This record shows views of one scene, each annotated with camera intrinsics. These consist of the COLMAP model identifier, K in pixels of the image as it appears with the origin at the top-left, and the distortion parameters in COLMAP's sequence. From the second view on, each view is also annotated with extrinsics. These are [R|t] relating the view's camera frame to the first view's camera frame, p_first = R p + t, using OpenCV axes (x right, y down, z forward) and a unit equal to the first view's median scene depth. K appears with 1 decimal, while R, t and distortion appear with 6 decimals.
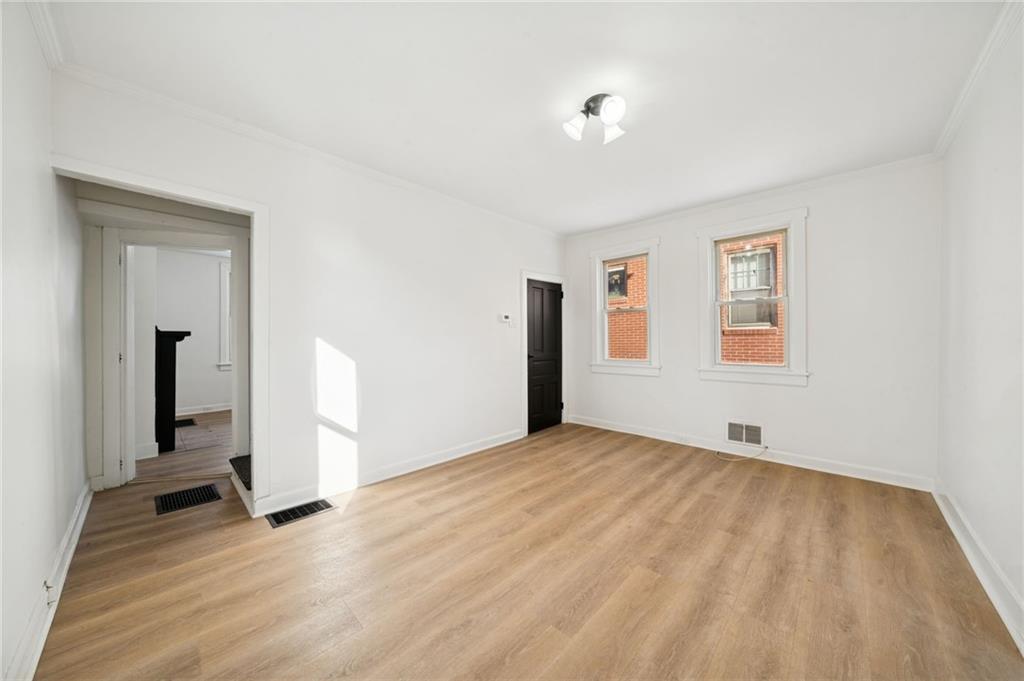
lens RADIAL K [[350.3, 0, 515.3], [0, 350.3, 339.5], [0, 0, 1]] dist [-0.004935, 0.000062]
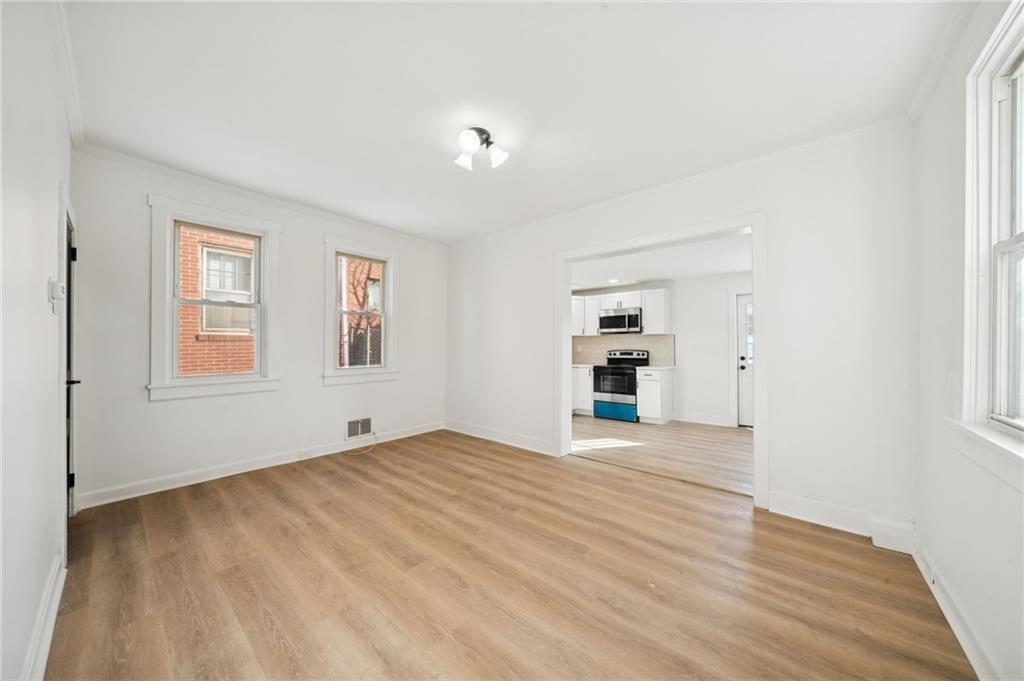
lens RADIAL K [[350.3, 0, 508.1], [0, 350.3, 342.6], [0, 0, 1]] dist [-0.004935, 0.000062]
pose [[-0.053932, 0.013235, 0.998457, -0.561314], [-0.000691, 0.999911, -0.013292, 0.004695], [-0.998544, -0.001407, -0.053918, 0.614889]]
